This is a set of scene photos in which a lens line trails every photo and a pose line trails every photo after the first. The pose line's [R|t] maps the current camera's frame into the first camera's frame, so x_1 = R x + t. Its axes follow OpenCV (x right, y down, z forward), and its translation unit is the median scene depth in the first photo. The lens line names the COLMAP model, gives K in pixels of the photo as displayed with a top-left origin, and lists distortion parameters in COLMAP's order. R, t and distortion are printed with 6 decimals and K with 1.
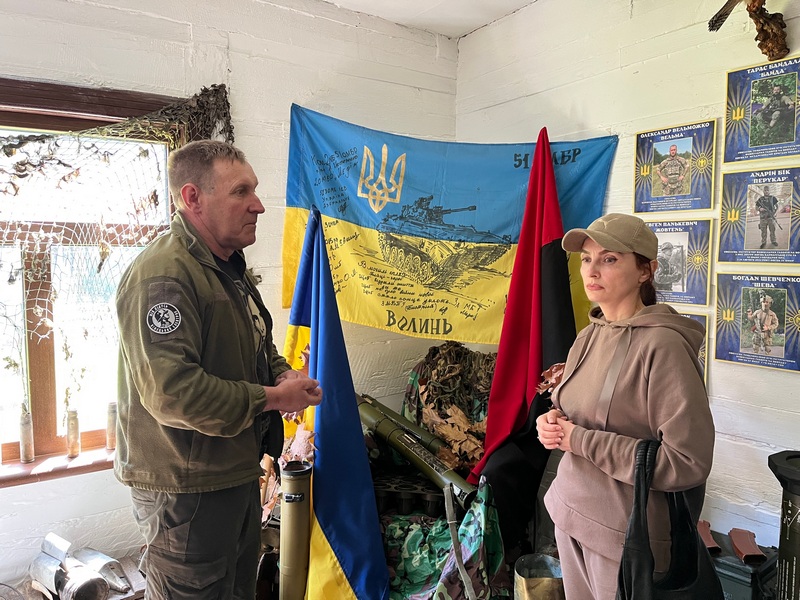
lens RADIAL K [[611.3, 0, 400.0], [0, 611.3, 300.0], [0, 0, 1]] dist [0.081416, -0.134744]
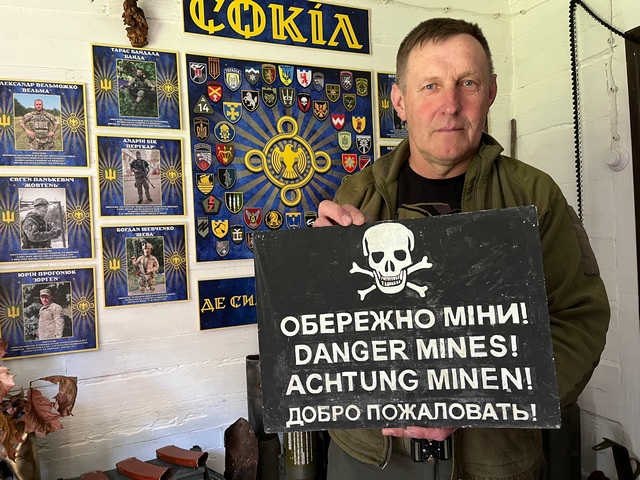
lens RADIAL K [[489.1, 0, 320.0], [0, 489.1, 240.0], [0, 0, 1]] dist [0.081416, -0.134744]
pose [[0.204686, -0.025318, 0.978500, -0.259090], [0.118553, 0.992947, 0.000892, 0.024466], [-0.971622, 0.115822, 0.206244, 0.469053]]
